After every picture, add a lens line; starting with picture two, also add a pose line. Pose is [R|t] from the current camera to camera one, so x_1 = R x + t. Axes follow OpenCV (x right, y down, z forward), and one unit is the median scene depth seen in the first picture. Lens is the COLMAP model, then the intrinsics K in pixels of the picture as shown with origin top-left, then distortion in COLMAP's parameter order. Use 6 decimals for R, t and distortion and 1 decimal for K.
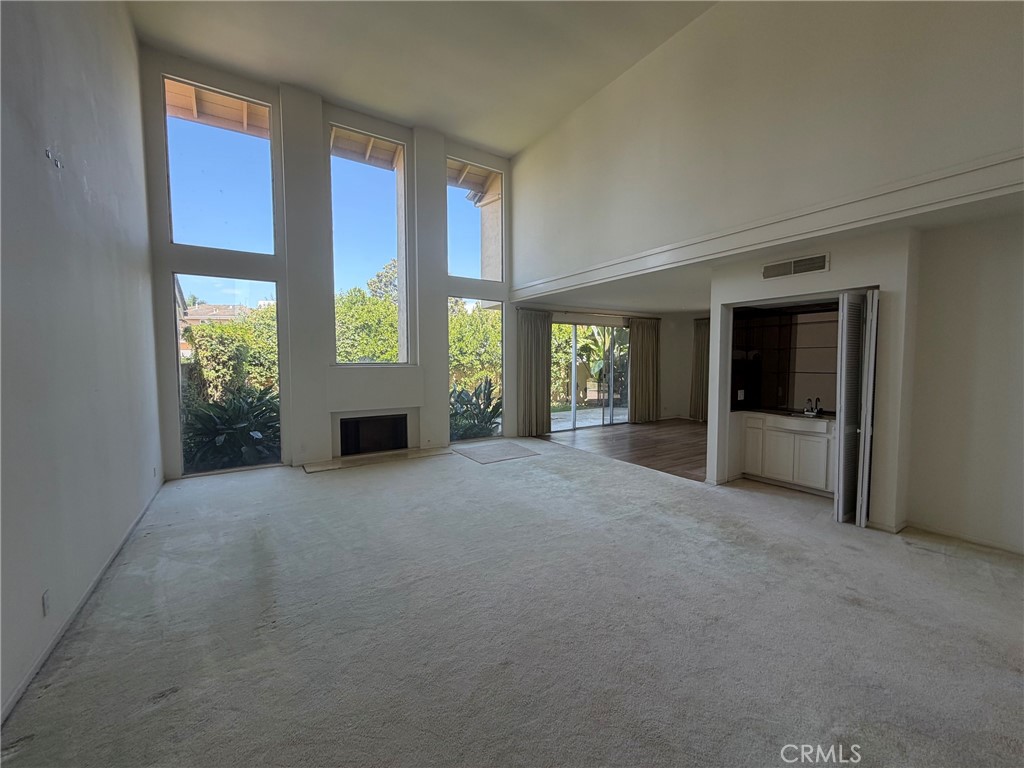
lens RADIAL K [[407.8, 0, 514.1], [0, 407.8, 386.2], [0, 0, 1]] dist [0.001454, 0.000056]
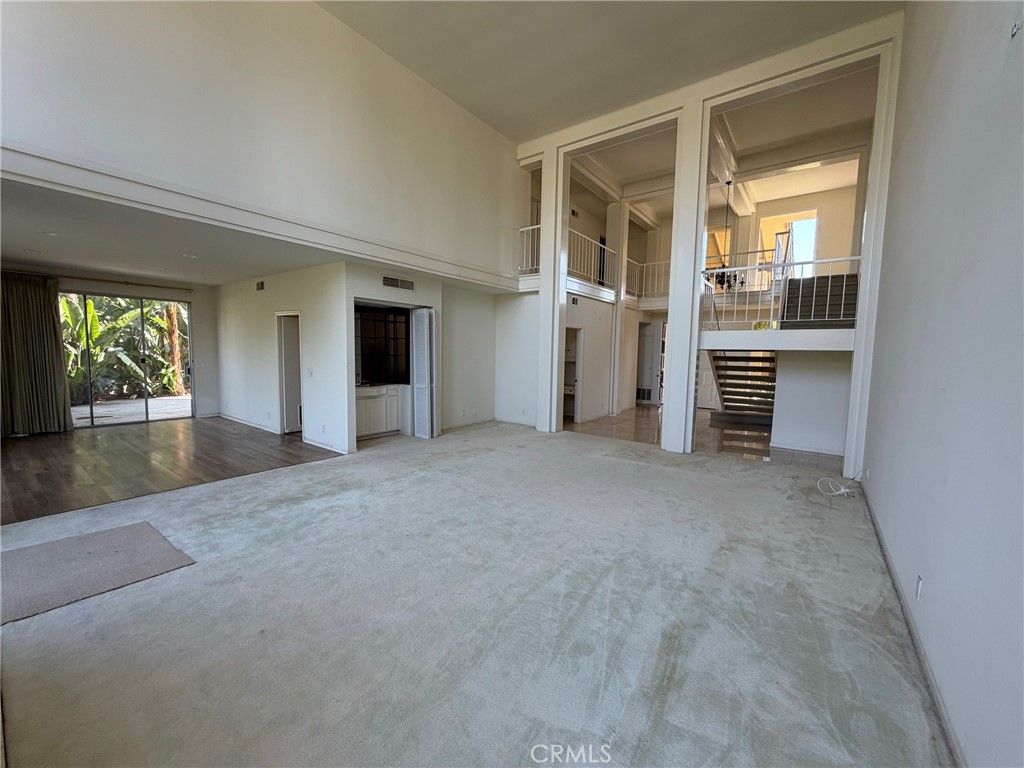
lens RADIAL K [[407.8, 0, 505.7], [0, 407.8, 387.8], [0, 0, 1]] dist [0.001454, 0.000056]
pose [[-0.334653, -0.095523, 0.937487, -0.445610], [0.037997, 0.992672, 0.114710, -0.035579], [-0.941575, 0.074010, -0.328571, 0.586027]]
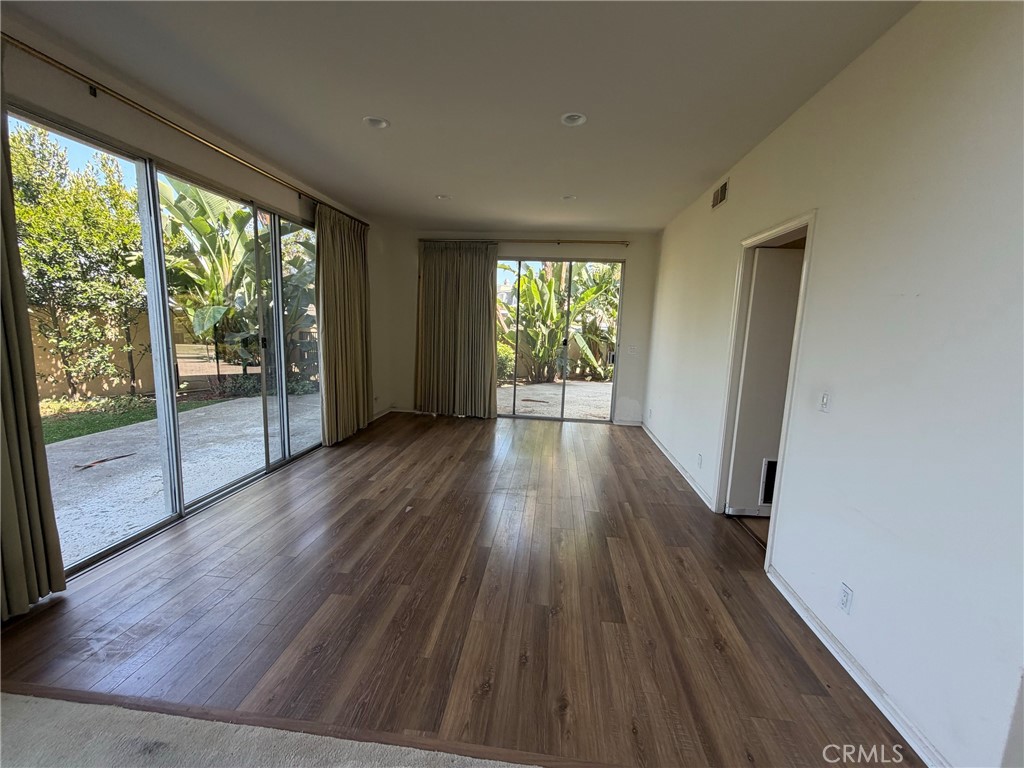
lens RADIAL K [[407.8, 0, 513.6], [0, 407.8, 382.1], [0, 0, 1]] dist [0.001454, 0.000056]
pose [[0.632811, -0.086180, 0.769495, 0.084978], [0.015007, 0.994965, 0.099091, -0.023877], [-0.774161, -0.051158, 0.630919, 0.664722]]
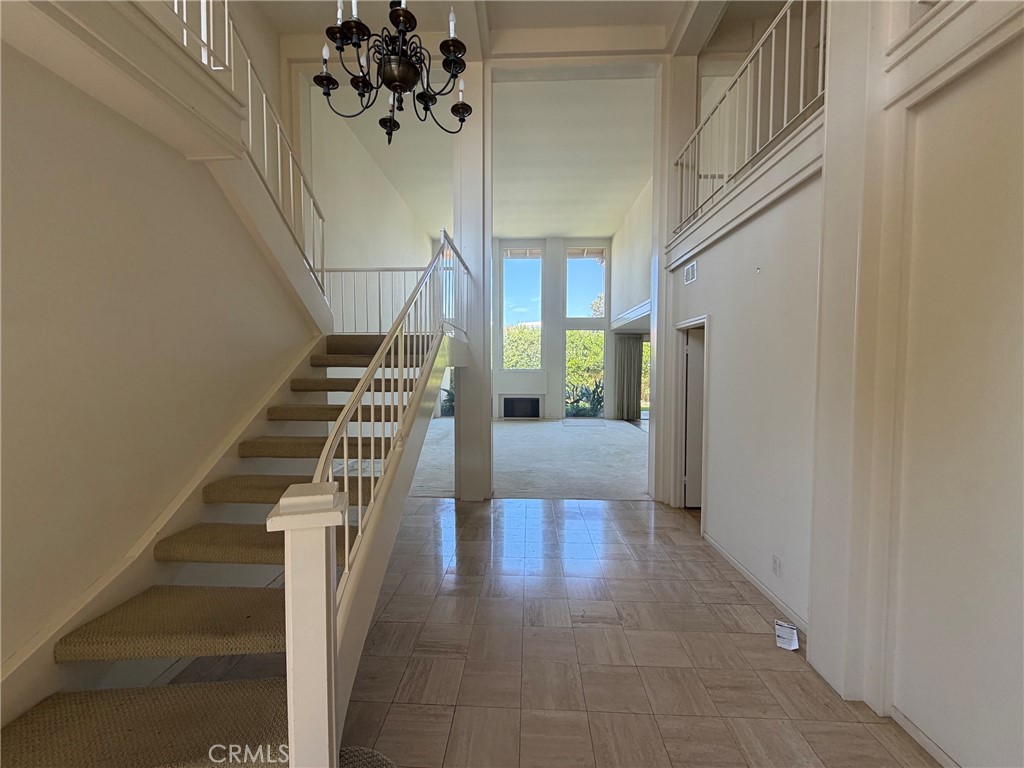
lens RADIAL K [[407.8, 0, 512.4], [0, 407.8, 383.7], [0, 0, 1]] dist [0.001454, 0.000056]
pose [[0.813855, 0.029484, -0.580319, 0.565170], [-0.041196, 0.999126, -0.007012, 0.019766], [0.579605, 0.029614, 0.814359, -0.435329]]
